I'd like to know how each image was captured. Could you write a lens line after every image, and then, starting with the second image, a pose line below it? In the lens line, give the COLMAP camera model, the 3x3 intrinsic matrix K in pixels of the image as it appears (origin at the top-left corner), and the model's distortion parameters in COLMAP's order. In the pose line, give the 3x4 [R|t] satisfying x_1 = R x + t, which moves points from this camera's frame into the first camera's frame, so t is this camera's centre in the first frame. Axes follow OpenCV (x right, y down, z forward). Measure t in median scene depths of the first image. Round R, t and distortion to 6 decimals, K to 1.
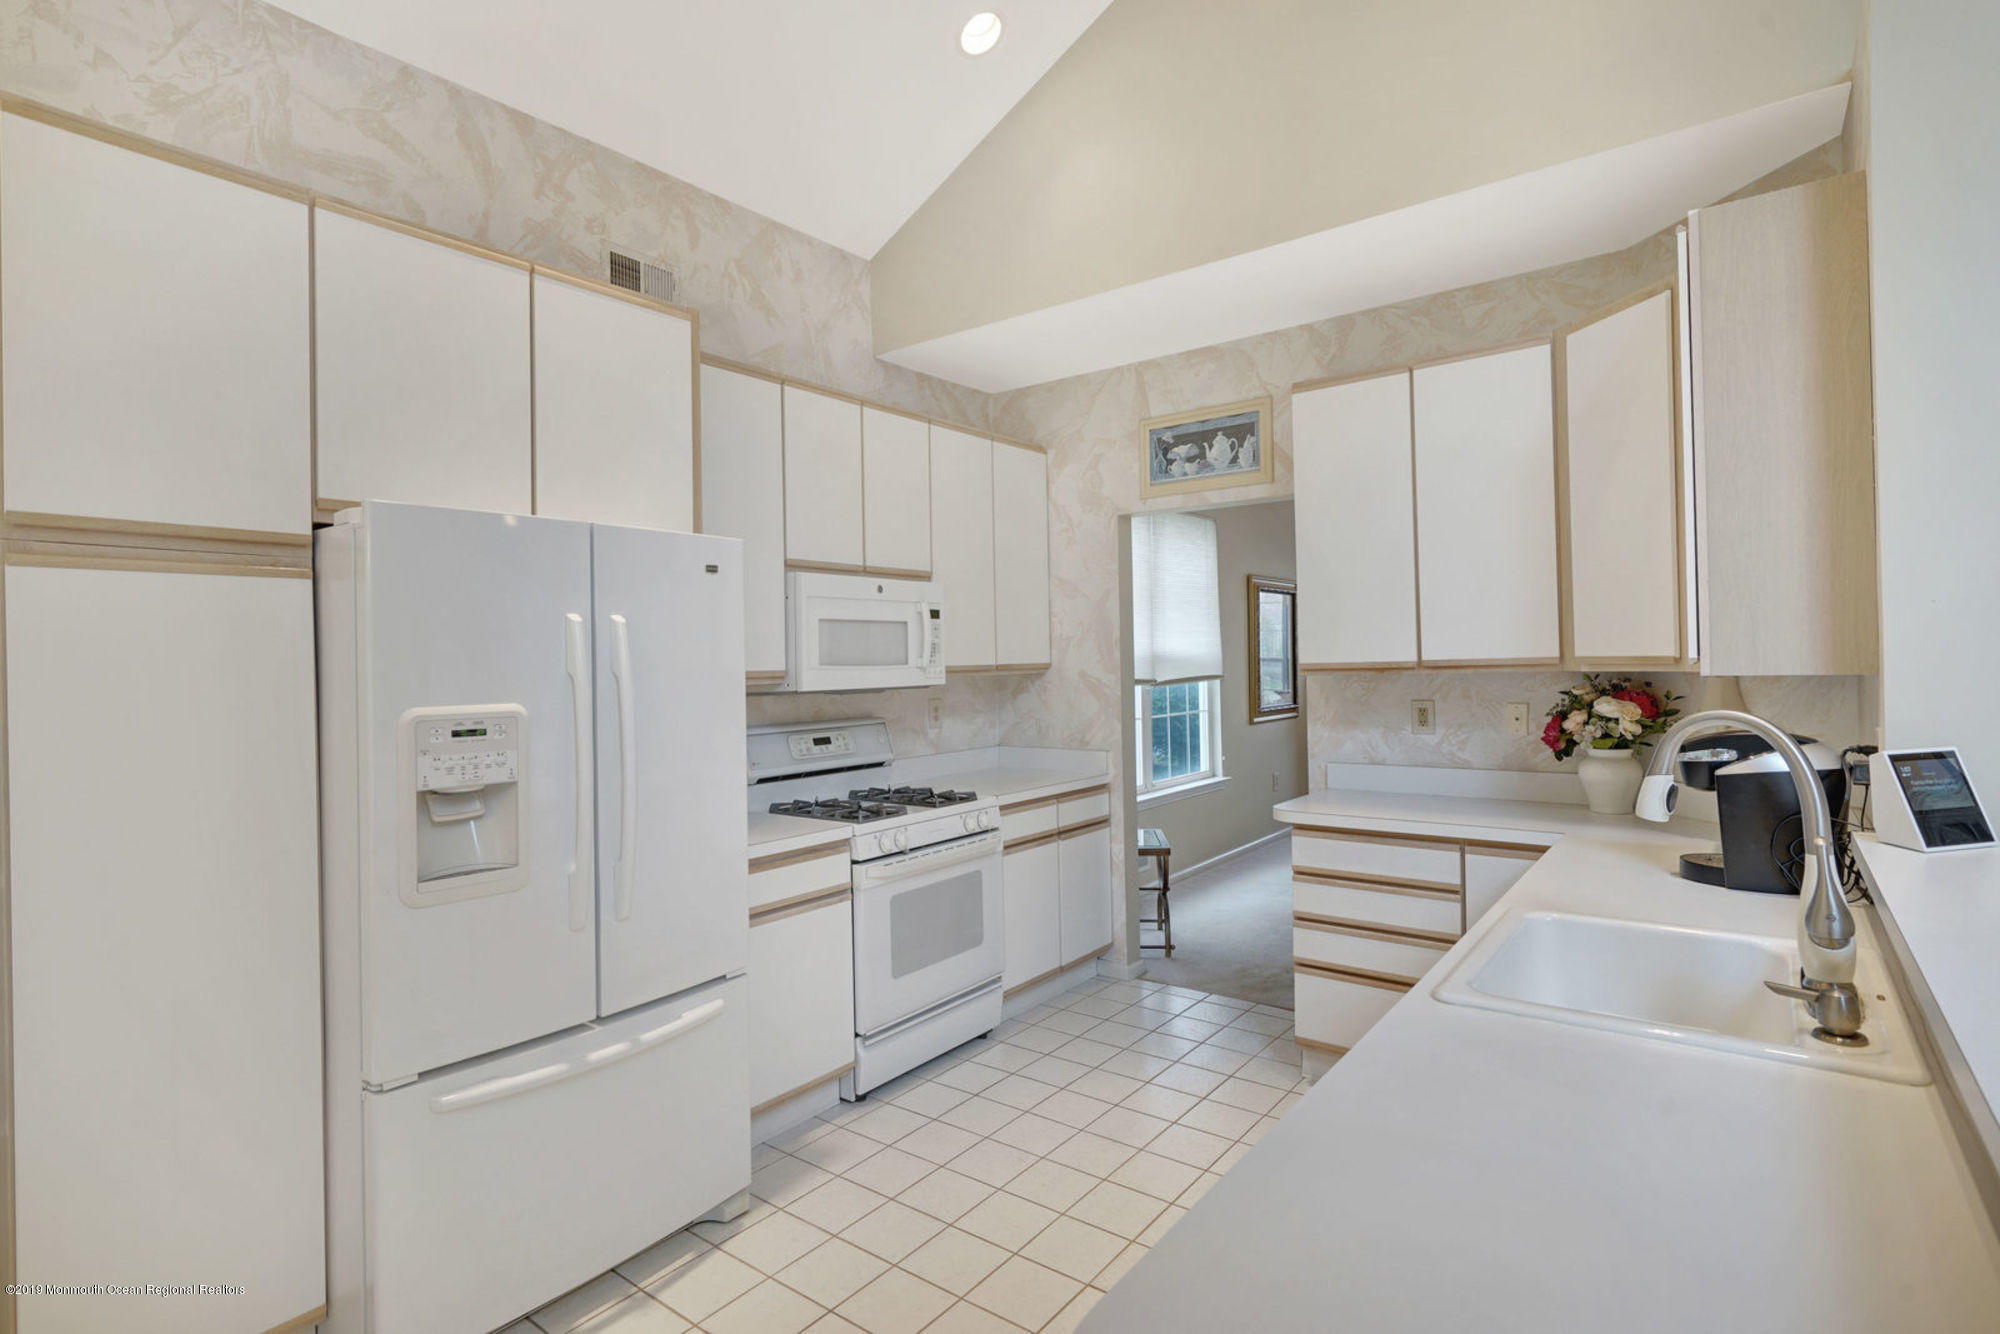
lens RADIAL K [[973.6, 0, 991.7], [0, 973.6, 667.7], [0, 0, 1]] dist [-0.005388, -0.000598]
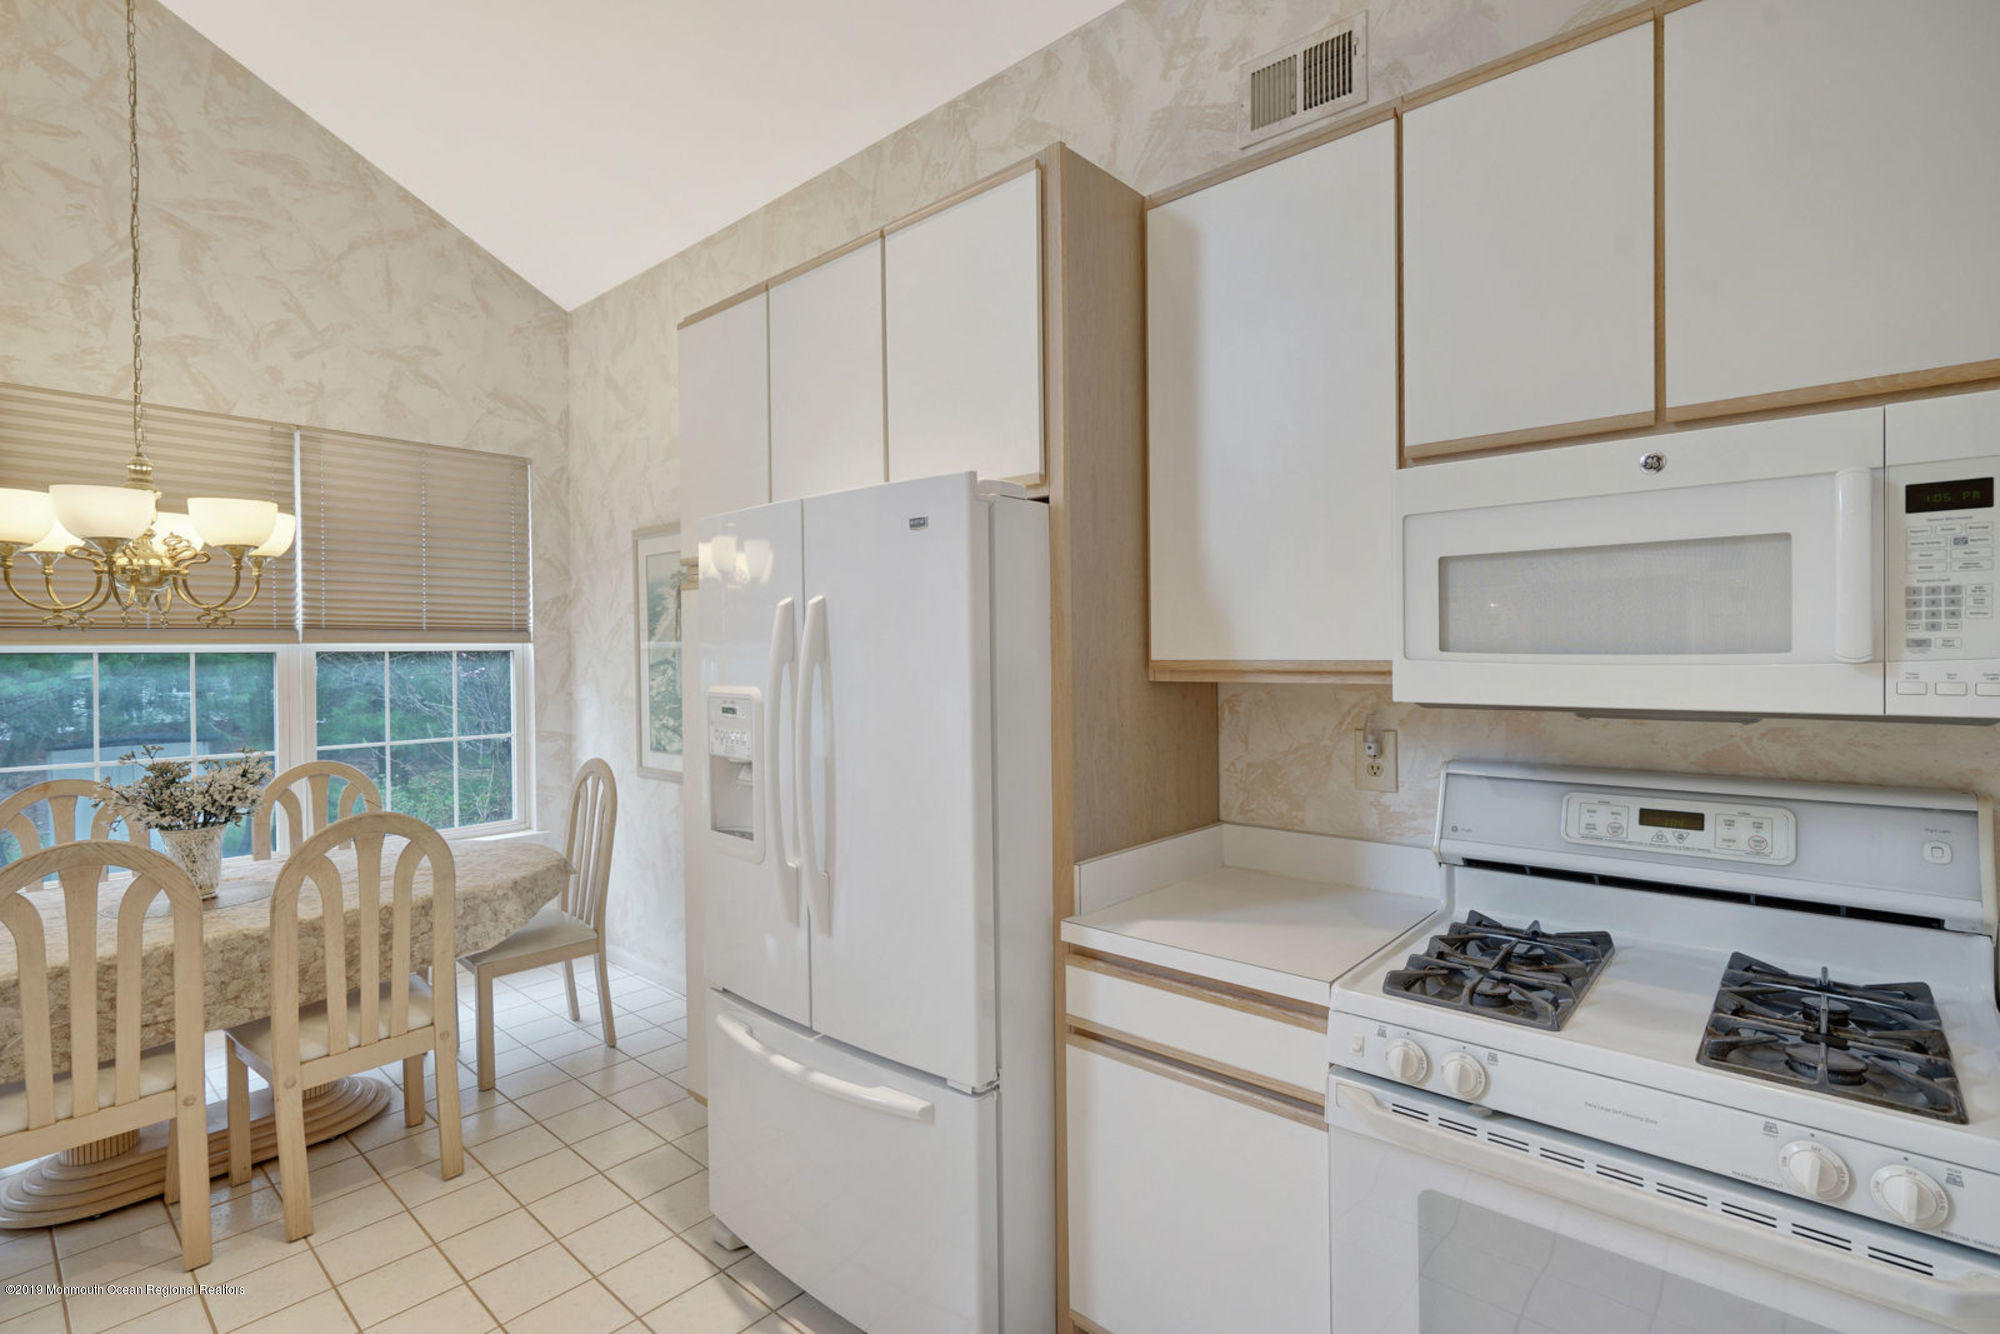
lens RADIAL K [[932.8, 0, 993.6], [0, 932.8, 657.0], [0, 0, 1]] dist [-0.013273, -0.000407]
pose [[-0.068261, 0.030682, -0.997196, 0.420096], [0.004572, 0.999526, 0.030440, -0.021371], [0.997657, -0.002481, -0.068369, 1.115509]]
